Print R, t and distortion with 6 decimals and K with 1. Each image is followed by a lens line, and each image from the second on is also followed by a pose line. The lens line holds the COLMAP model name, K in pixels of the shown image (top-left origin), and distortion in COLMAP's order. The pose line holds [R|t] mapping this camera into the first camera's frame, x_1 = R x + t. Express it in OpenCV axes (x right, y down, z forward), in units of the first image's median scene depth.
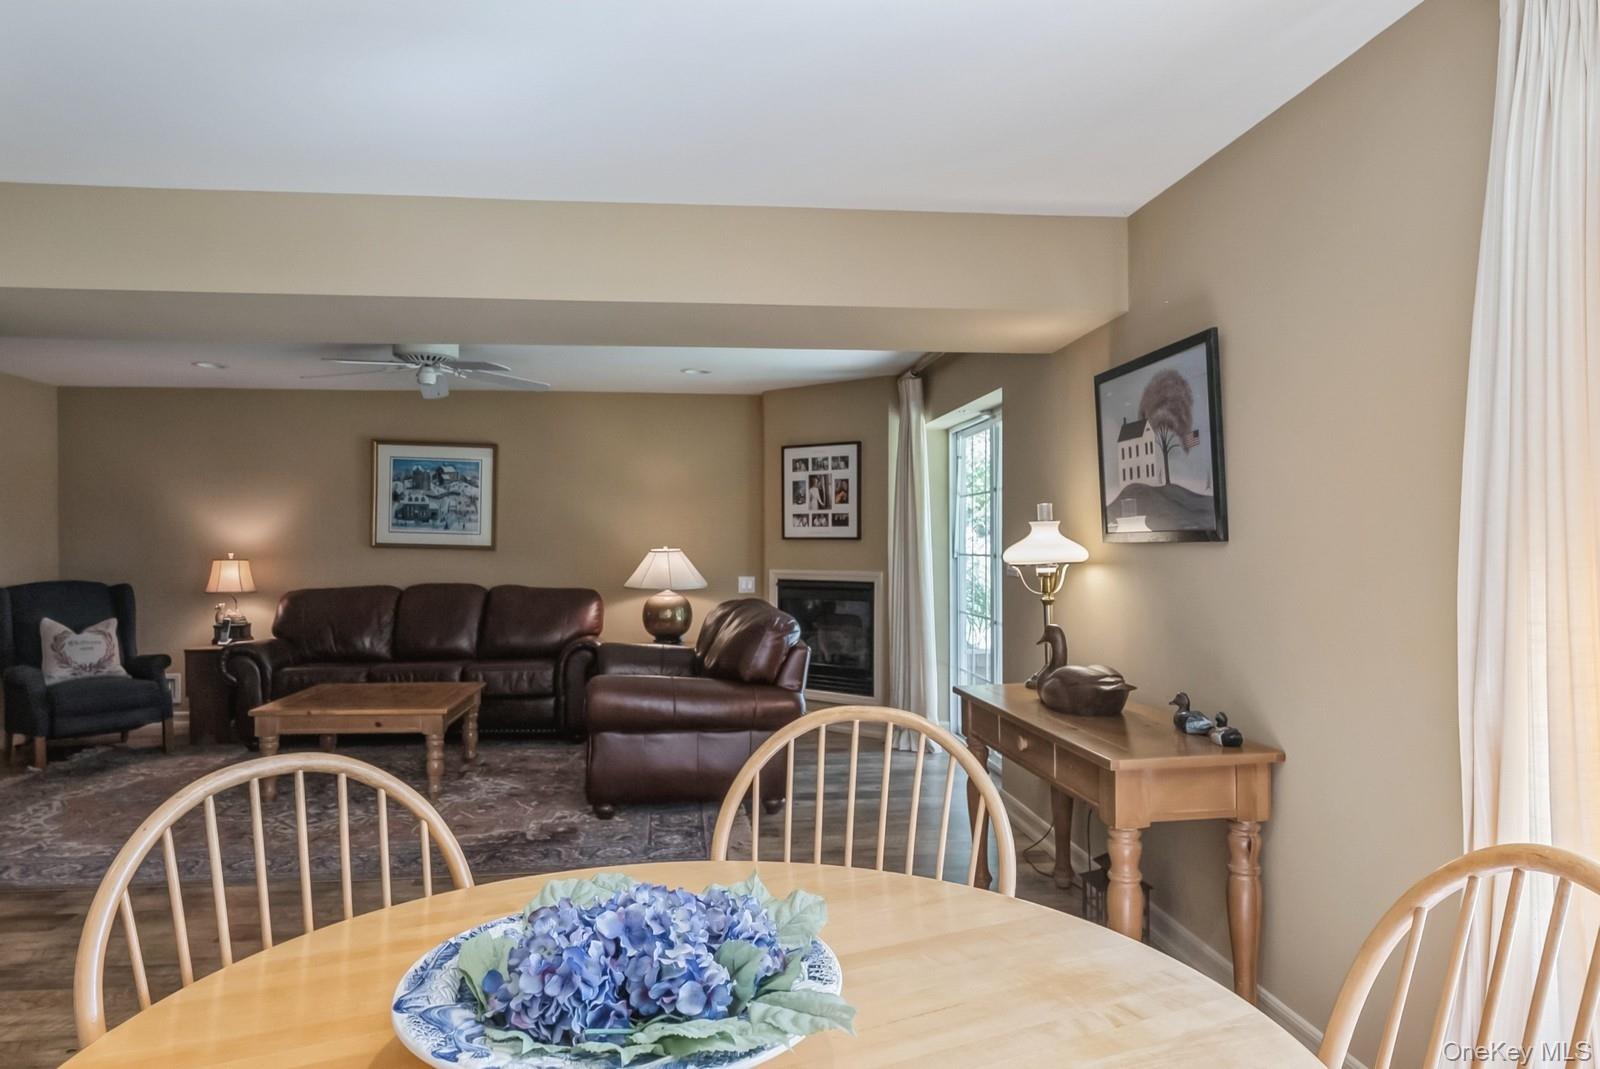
lens RADIAL K [[987.5, 0, 800.0], [0, 987.5, 534.5], [0, 0, 1]] dist [-0.000050, 0.000177]
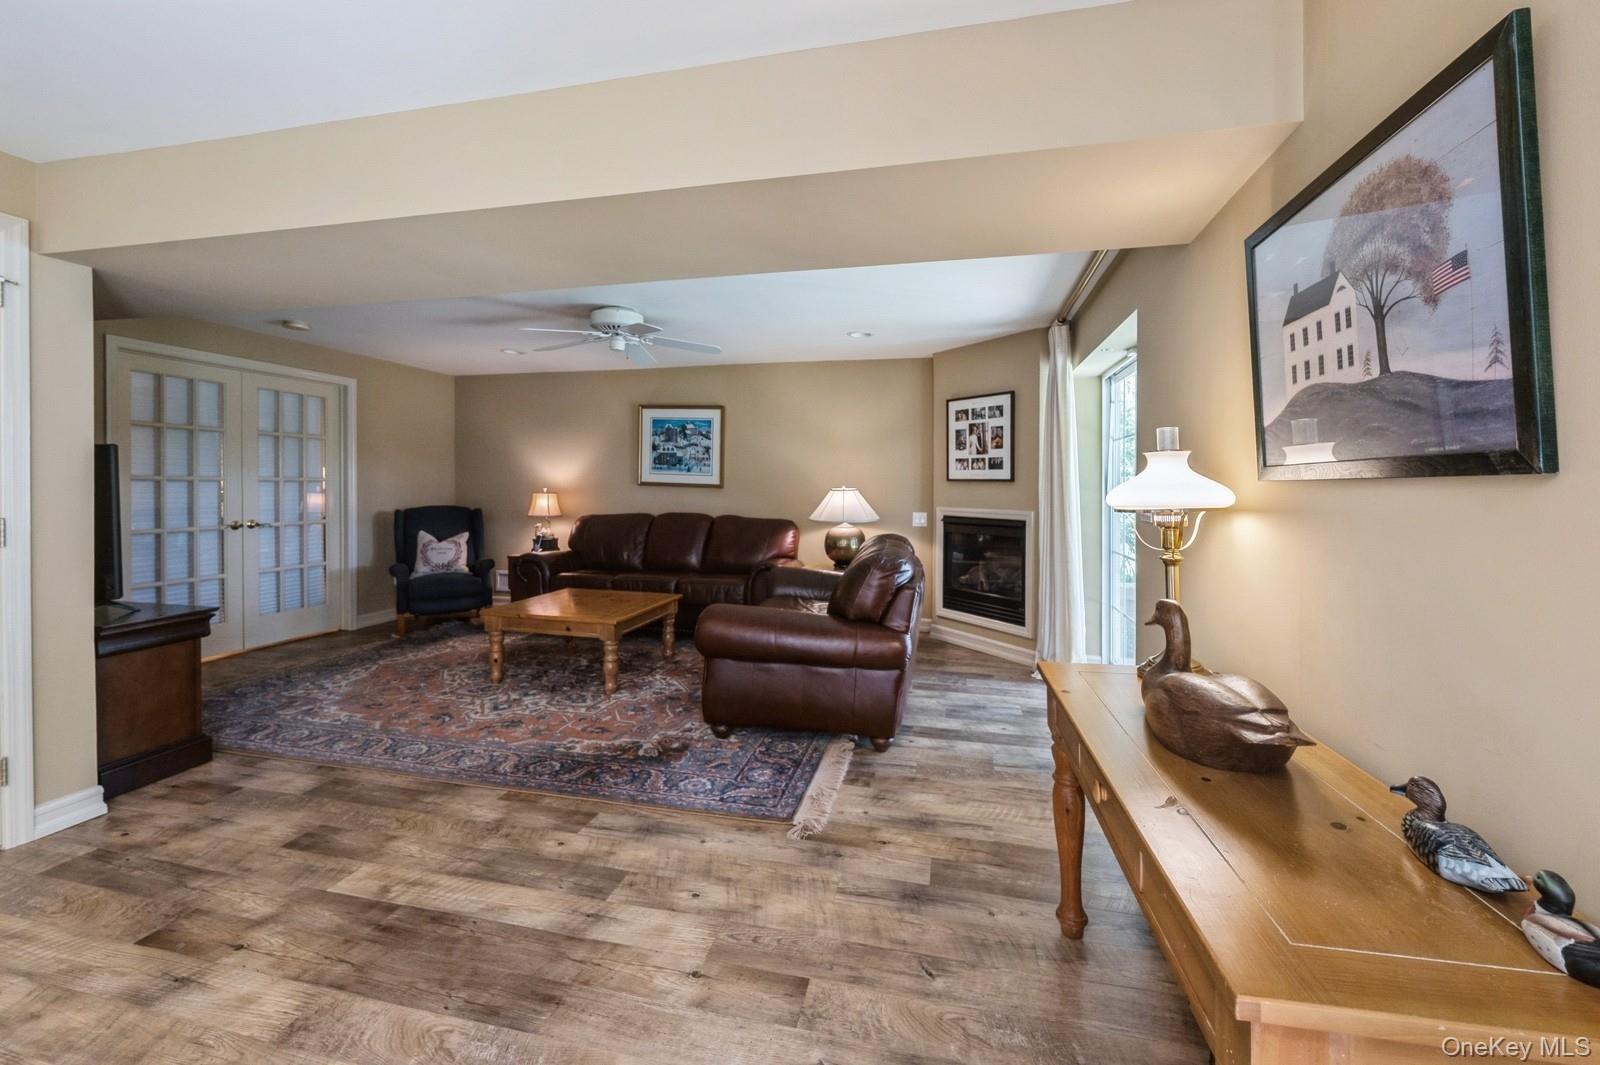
lens RADIAL K [[658.1, 0, 802.6], [0, 658.1, 480.3], [0, 0, 1]] dist [-0.000088, -0.000096]
pose [[0.943723, 0.006004, -0.330683, 0.085969], [-0.006141, 0.999981, 0.000629, 0.005110], [0.330680, 0.001437, 0.943742, 0.250778]]
